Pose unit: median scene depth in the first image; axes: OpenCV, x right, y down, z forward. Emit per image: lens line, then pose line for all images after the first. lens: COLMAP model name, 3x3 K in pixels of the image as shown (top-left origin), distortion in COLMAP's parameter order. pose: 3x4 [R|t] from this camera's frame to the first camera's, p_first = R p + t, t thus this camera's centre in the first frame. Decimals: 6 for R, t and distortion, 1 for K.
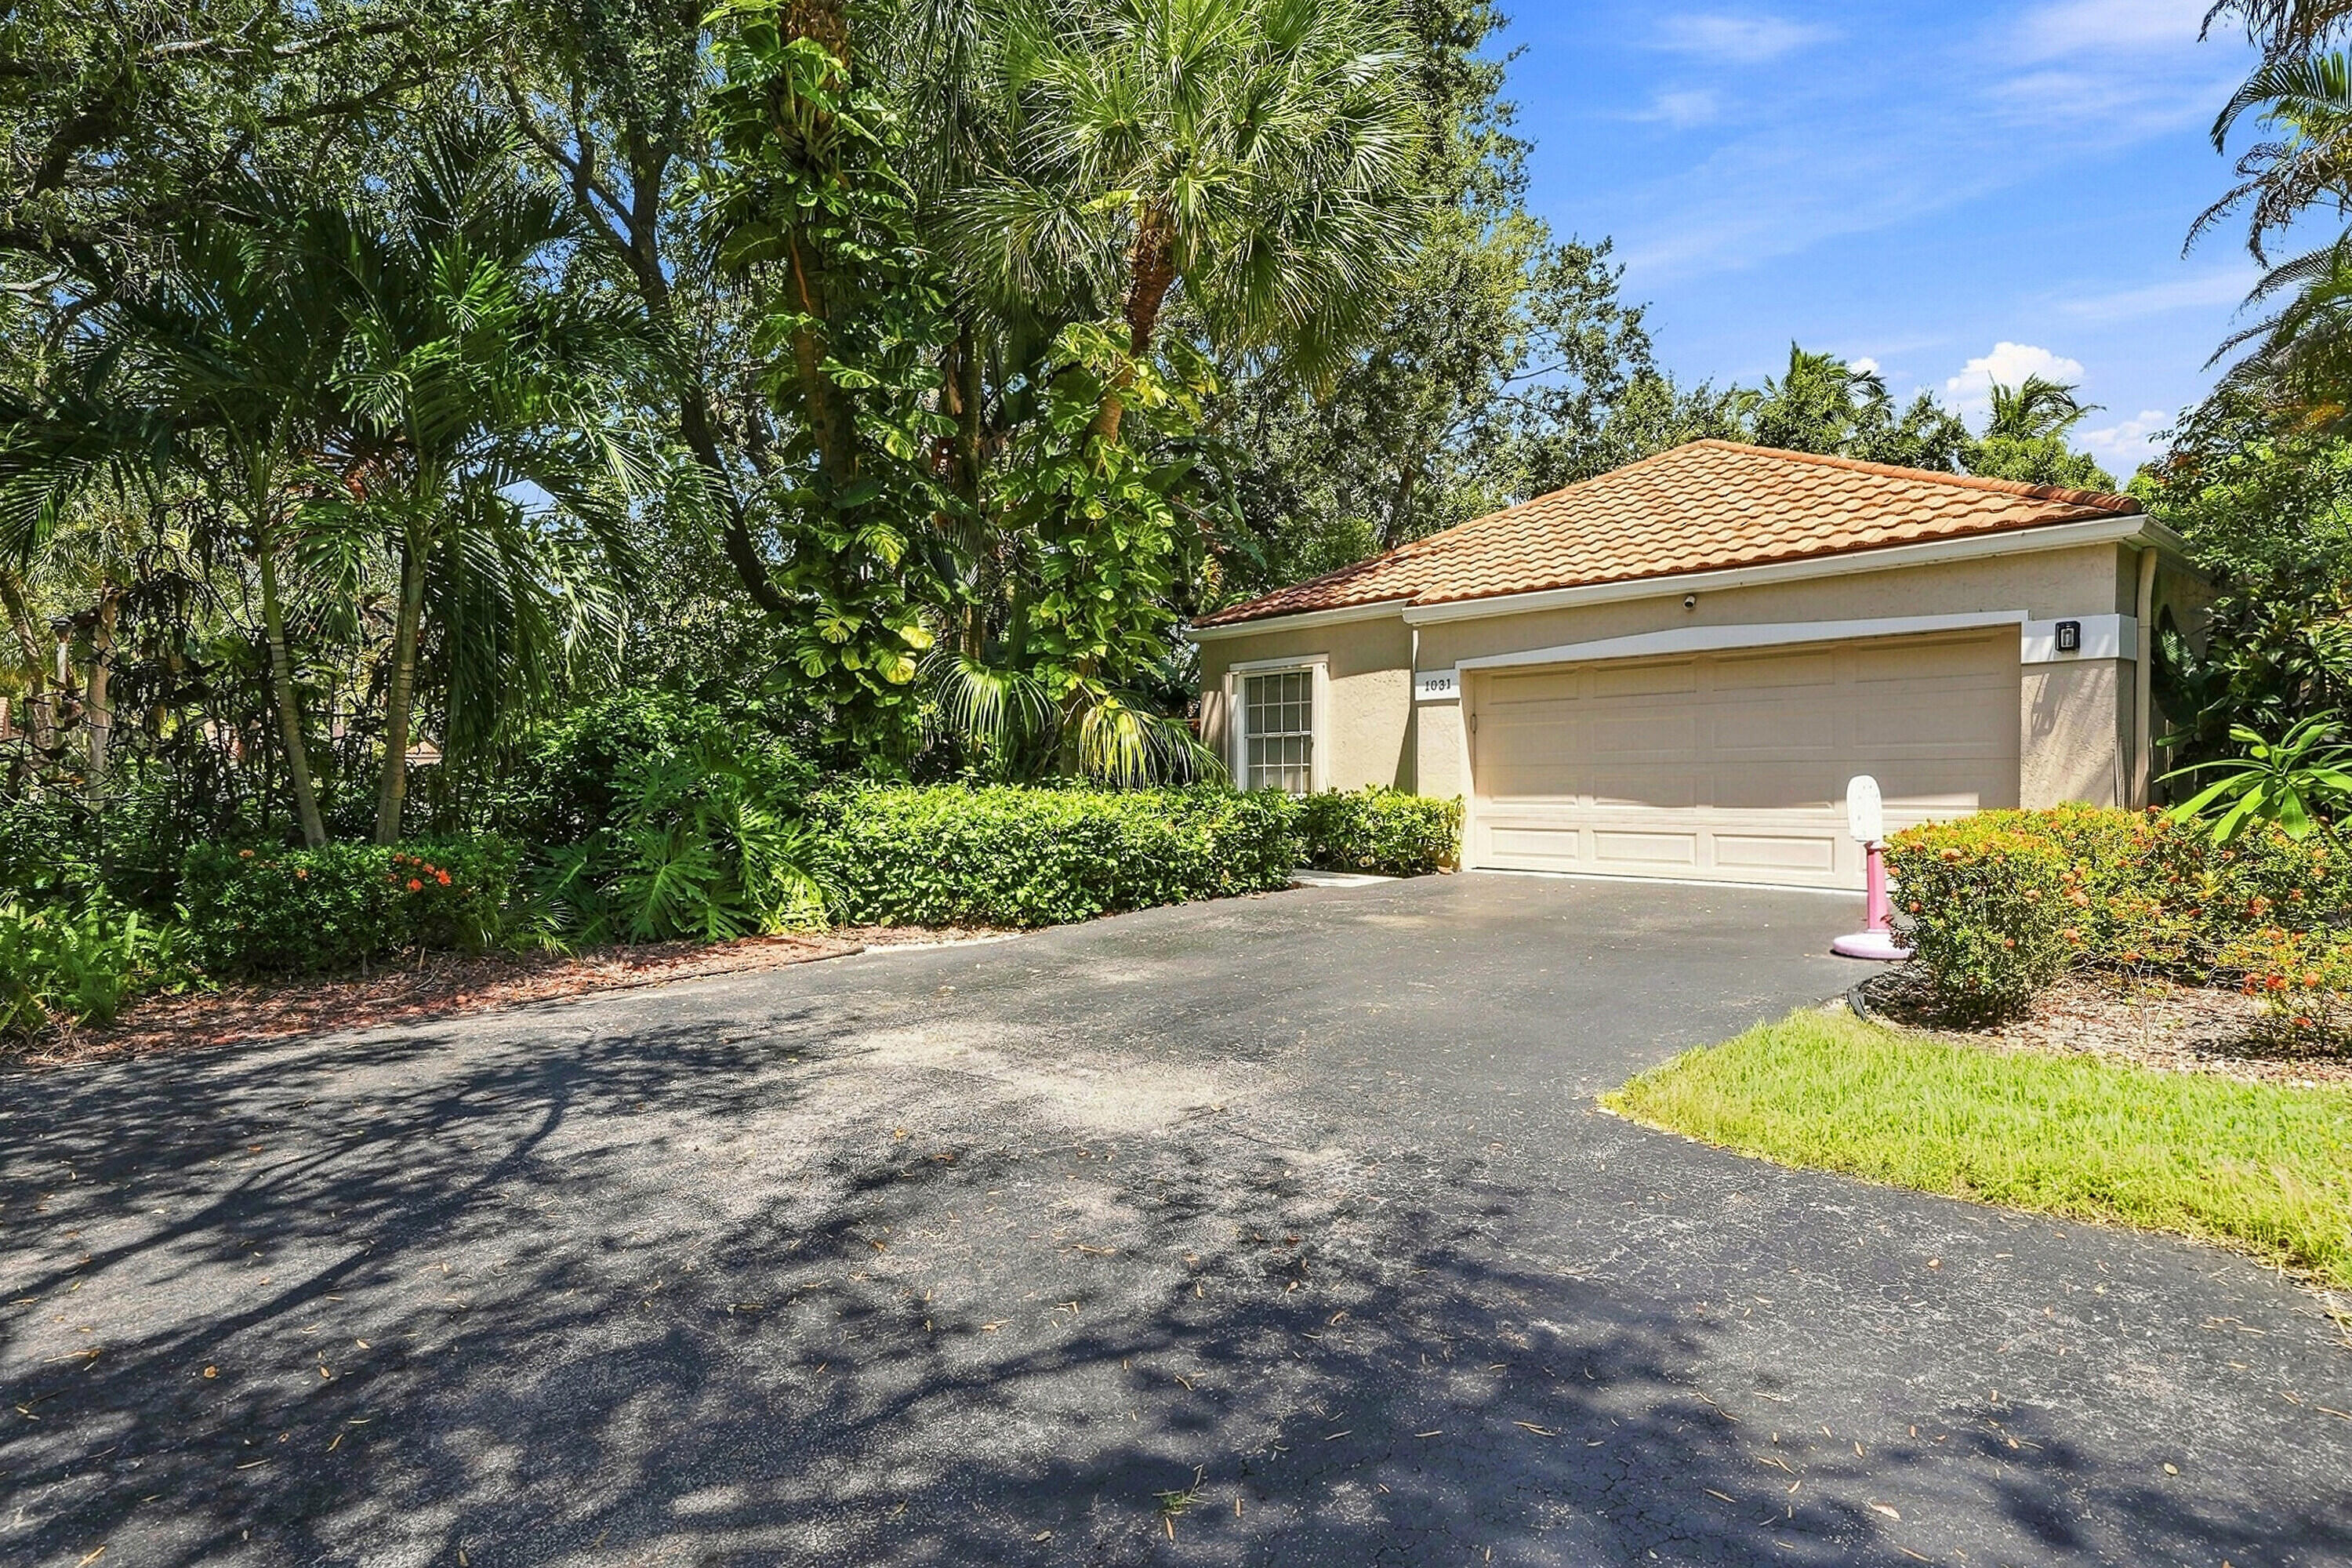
lens RADIAL K [[1140.8, 0, 1161.4], [0, 1140.8, 845.0], [0, 0, 1]] dist [0.013346, -0.001716]
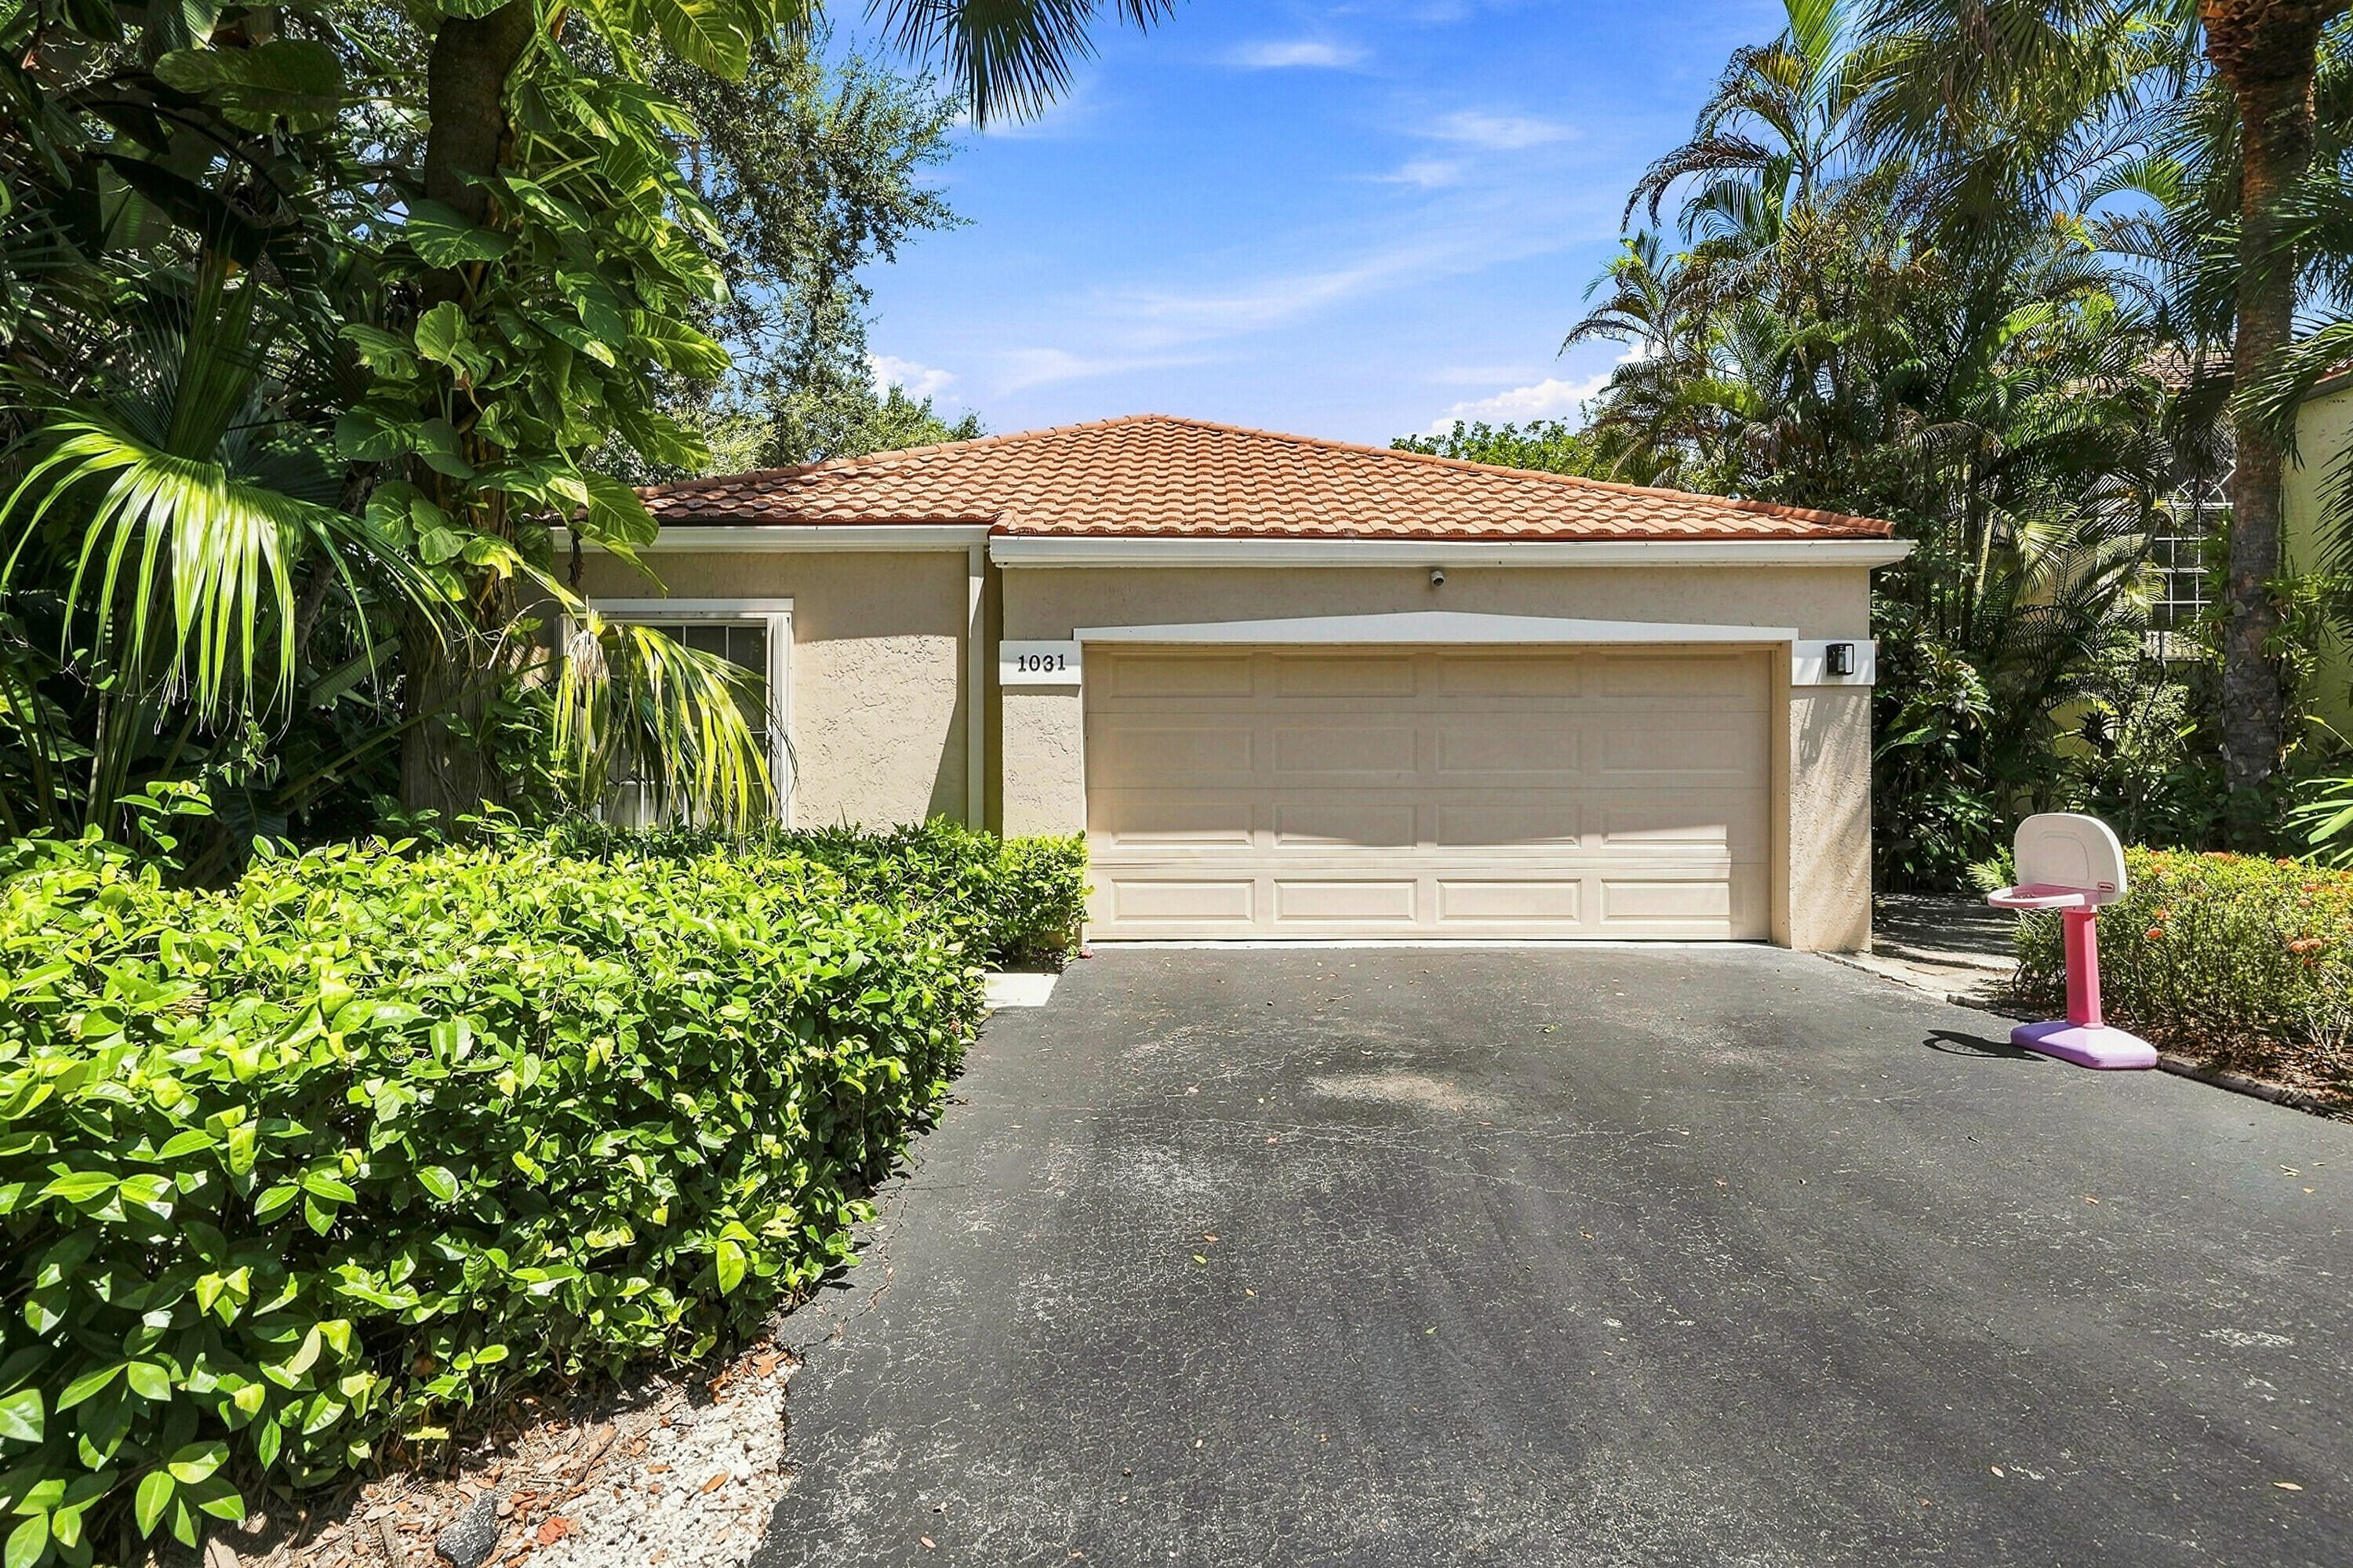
lens RADIAL K [[1141.3, 0, 1184.3], [0, 1141.3, 779.9], [0, 0, 1]] dist [0.013346, -0.001716]
pose [[0.665447, 0.011847, 0.746351, -0.216206], [0.042853, 0.997619, -0.054043, -0.043549], [-0.745214, 0.067946, 0.663355, 0.620267]]
